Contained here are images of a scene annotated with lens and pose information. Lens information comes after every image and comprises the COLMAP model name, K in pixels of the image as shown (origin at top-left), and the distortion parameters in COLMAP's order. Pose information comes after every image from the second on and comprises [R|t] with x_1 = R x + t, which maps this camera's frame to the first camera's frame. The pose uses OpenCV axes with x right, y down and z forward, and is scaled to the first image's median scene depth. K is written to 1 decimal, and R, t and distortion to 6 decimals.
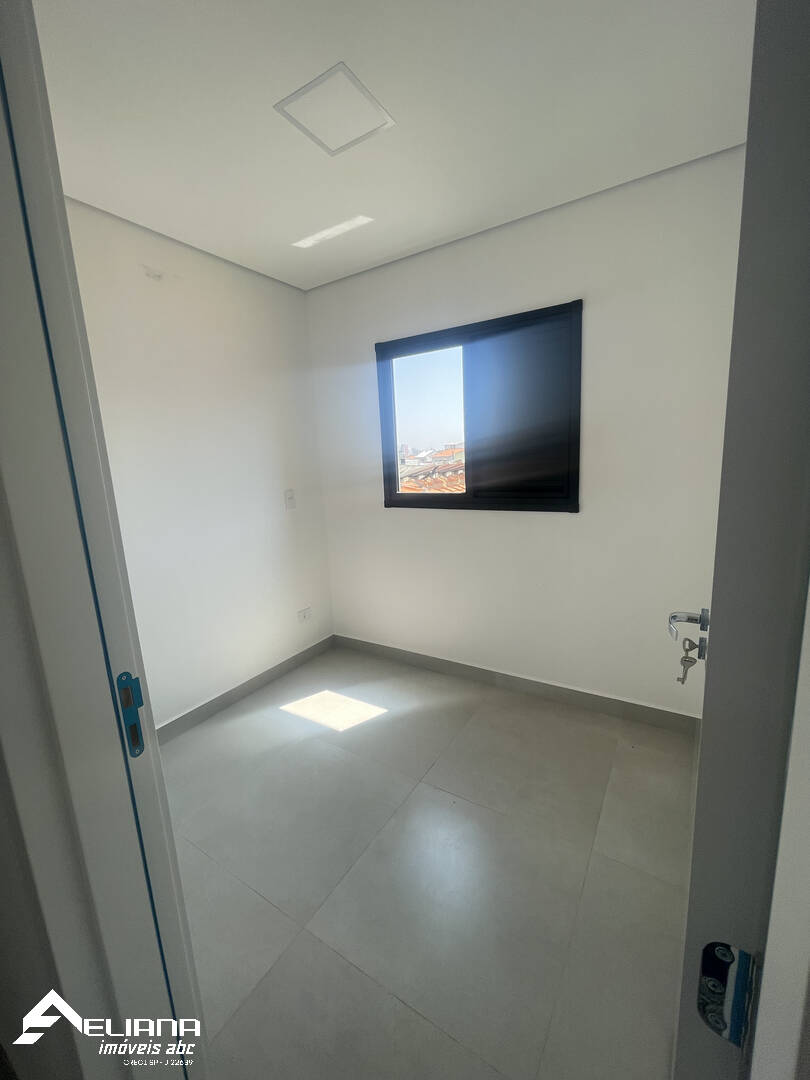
lens RADIAL K [[439.0, 0, 406.8], [0, 439.0, 538.4], [0, 0, 1]] dist [0.000883, 0.000067]
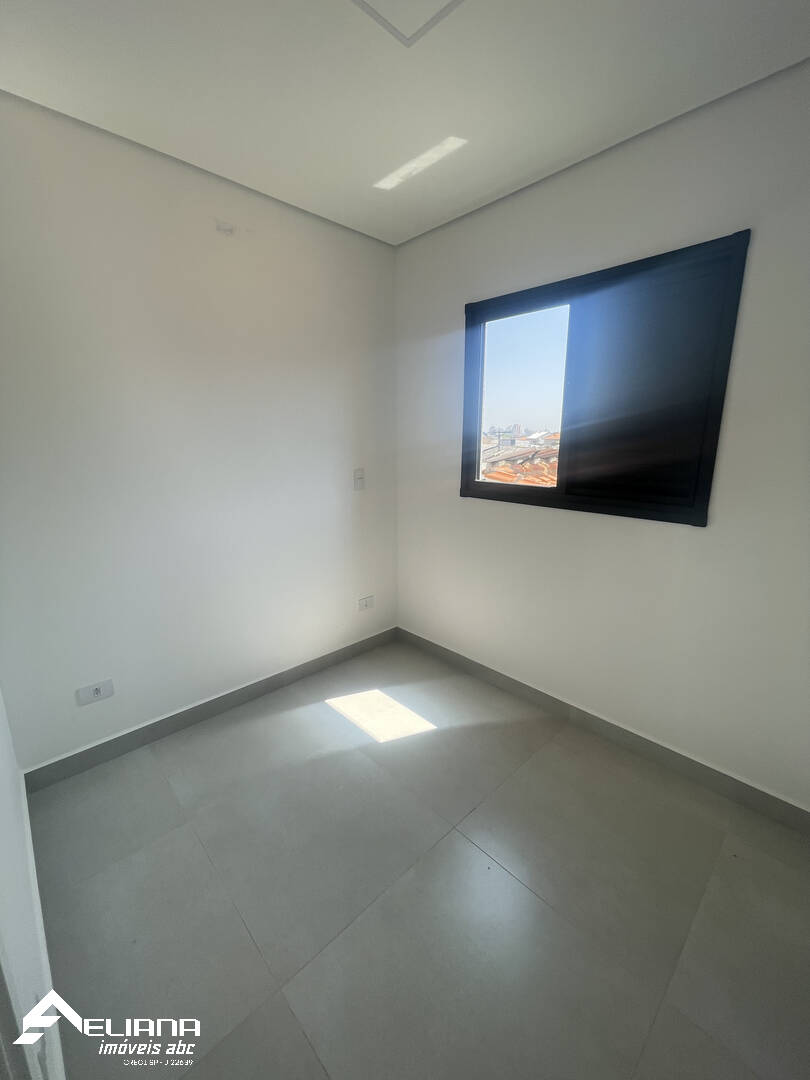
lens RADIAL K [[439.0, 0, 404.9], [0, 439.0, 540.3], [0, 0, 1]] dist [0.000883, 0.000067]
pose [[0.970085, 0.098470, -0.221897, 0.048313], [-0.087147, 0.994370, 0.060277, -0.026811], [0.226583, -0.039136, 0.973205, 0.118928]]
